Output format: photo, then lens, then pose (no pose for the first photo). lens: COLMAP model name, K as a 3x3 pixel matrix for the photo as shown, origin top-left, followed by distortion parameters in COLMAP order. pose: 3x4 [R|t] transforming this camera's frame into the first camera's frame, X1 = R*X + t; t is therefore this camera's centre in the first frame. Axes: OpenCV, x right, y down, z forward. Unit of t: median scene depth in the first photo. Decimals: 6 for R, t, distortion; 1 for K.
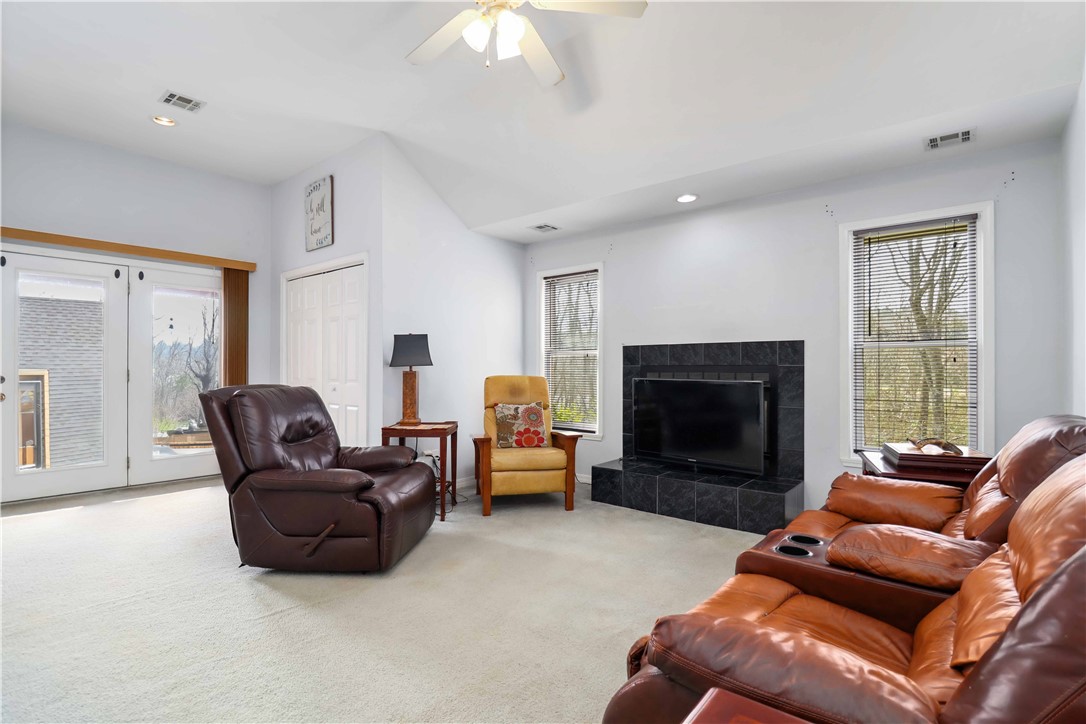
lens RADIAL K [[511.6, 0, 540.6], [0, 511.6, 365.8], [0, 0, 1]] dist [-0.019069, -0.002989]
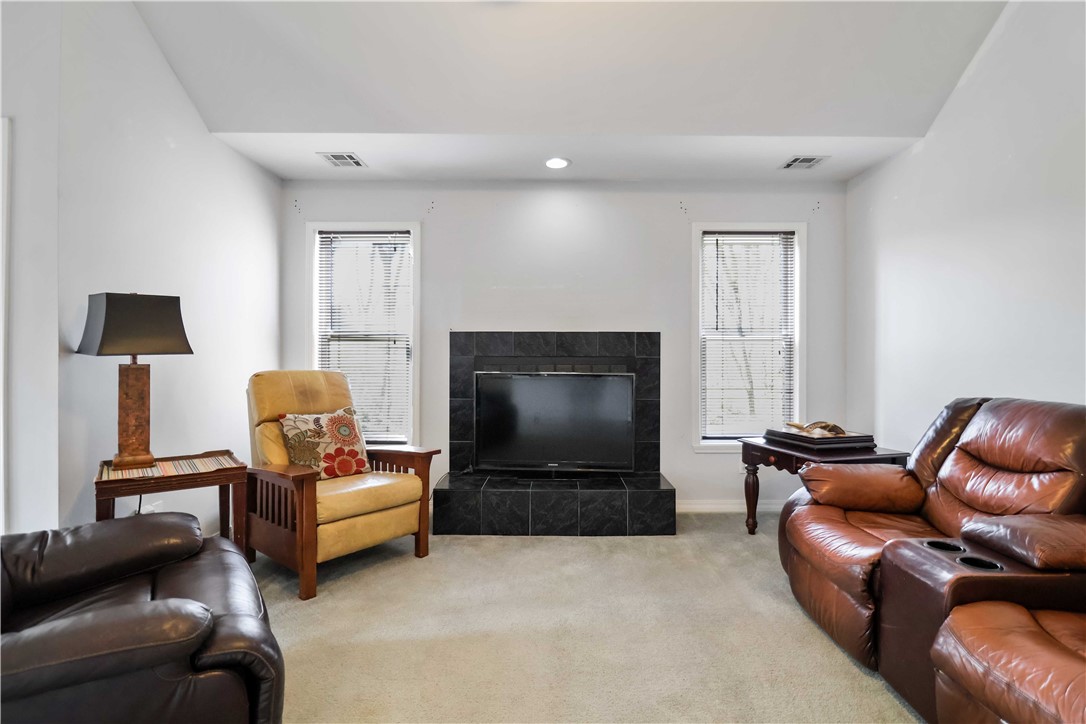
lens RADIAL K [[511.6, 0, 544.3], [0, 511.6, 361.5], [0, 0, 1]] dist [-0.019069, -0.002989]
pose [[0.763547, -0.000695, 0.645752, -0.269825], [-0.005164, 0.999961, 0.007183, 0.001473], [-0.645732, -0.008819, 0.763513, 0.331333]]
